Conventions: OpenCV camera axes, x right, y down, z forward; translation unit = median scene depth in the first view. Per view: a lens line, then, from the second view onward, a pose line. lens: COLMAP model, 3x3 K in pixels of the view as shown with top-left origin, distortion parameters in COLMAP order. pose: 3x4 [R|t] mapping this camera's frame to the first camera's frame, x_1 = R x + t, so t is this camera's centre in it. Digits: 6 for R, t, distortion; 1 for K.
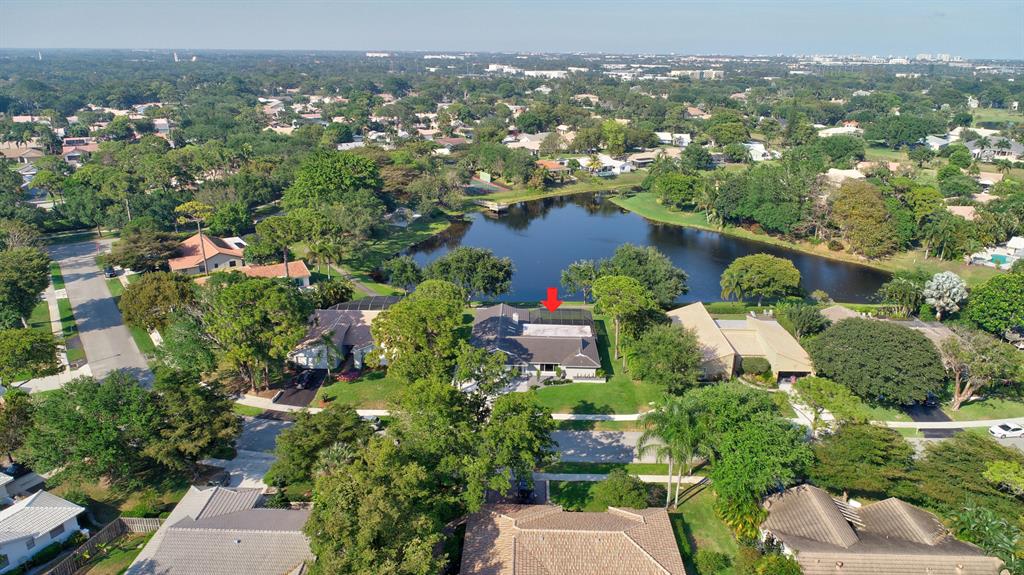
lens RADIAL K [[684.6, 0, 514.2], [0, 684.6, 286.2], [0, 0, 1]] dist [-0.003547, -0.002460]
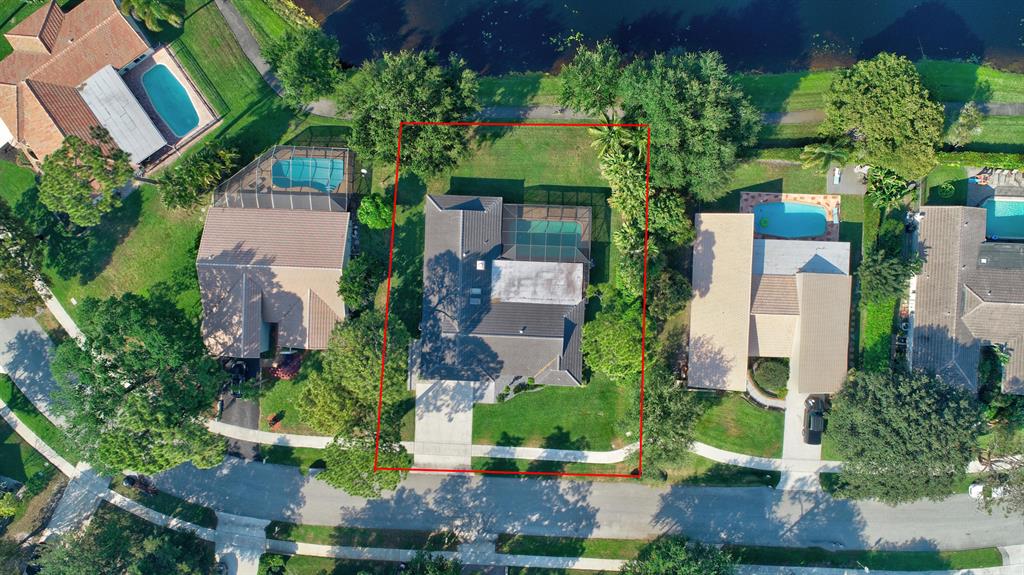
lens RADIAL K [[684.6, 0, 514.2], [0, 684.6, 286.2], [0, 0, 1]] dist [-0.003547, -0.002460]
pose [[0.999535, 0.017961, -0.024645, 0.036859], [0.017867, 0.310005, 0.950567, -0.426195], [0.024714, -0.950565, 0.309540, 0.504627]]
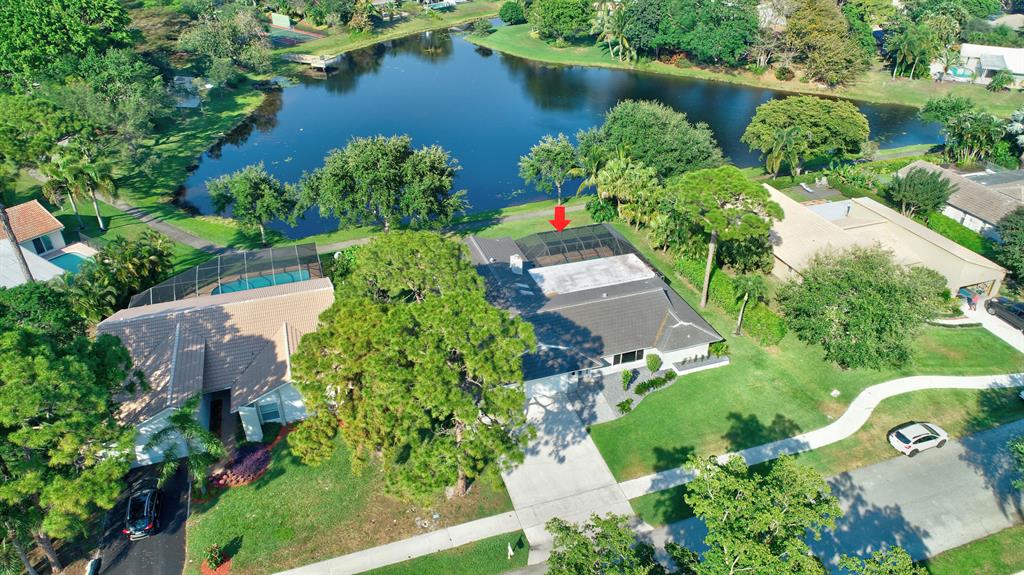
lens RADIAL K [[684.6, 0, 514.2], [0, 684.6, 286.2], [0, 0, 1]] dist [-0.003547, -0.002460]
pose [[0.939130, -0.184801, 0.289628, -0.109302], [0.118902, 0.965742, 0.230661, -0.042557], [-0.322332, -0.182183, 0.928930, 0.323316]]
